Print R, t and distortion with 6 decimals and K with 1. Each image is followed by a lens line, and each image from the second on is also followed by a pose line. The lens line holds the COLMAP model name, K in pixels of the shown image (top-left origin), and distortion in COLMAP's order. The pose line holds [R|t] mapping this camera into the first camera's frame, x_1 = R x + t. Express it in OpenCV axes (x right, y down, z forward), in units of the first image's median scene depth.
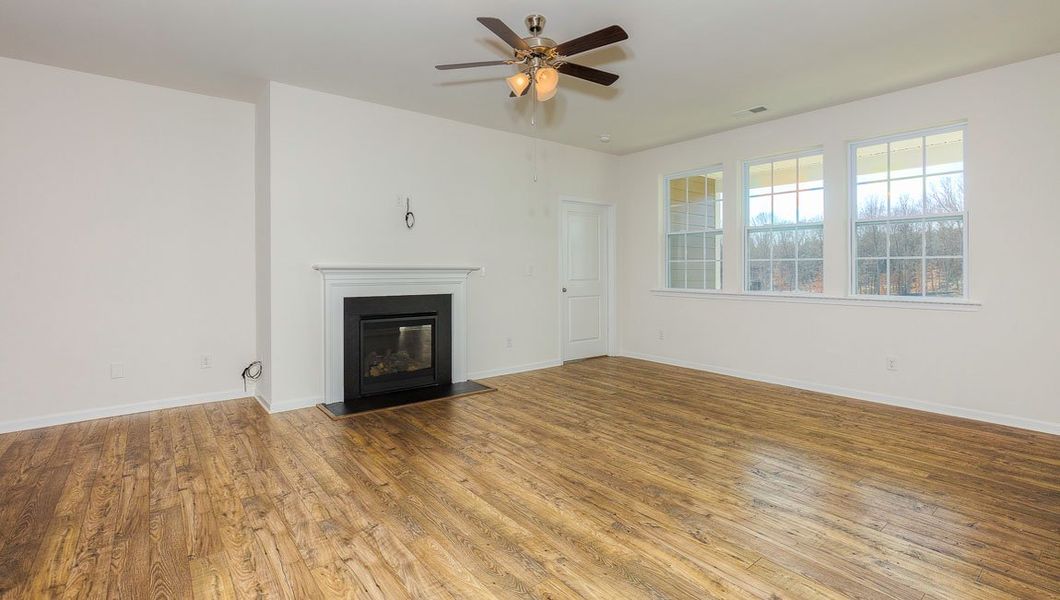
lens RADIAL K [[474.6, 0, 528.8], [0, 474.6, 271.3], [0, 0, 1]] dist [-0.001645, -0.000227]
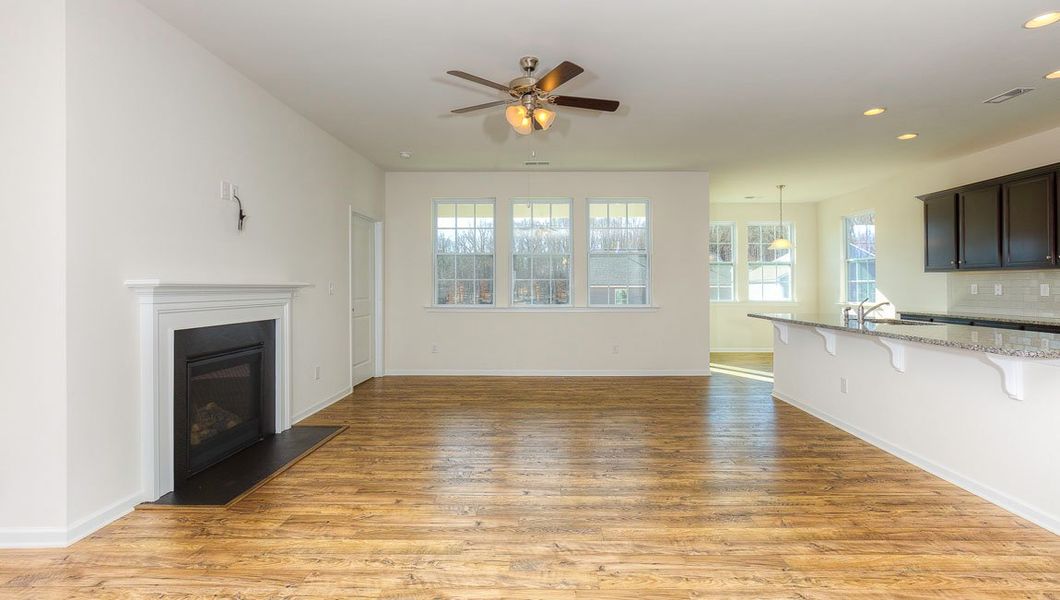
lens RADIAL K [[480.8, 0, 536.7], [0, 480.8, 282.5], [0, 0, 1]] dist [-0.002215, -0.000196]
pose [[0.638920, 0.005198, 0.769256, -0.539245], [0.003053, 0.999952, -0.009293, -0.003428], [-0.769267, 0.008287, 0.638874, 0.180984]]
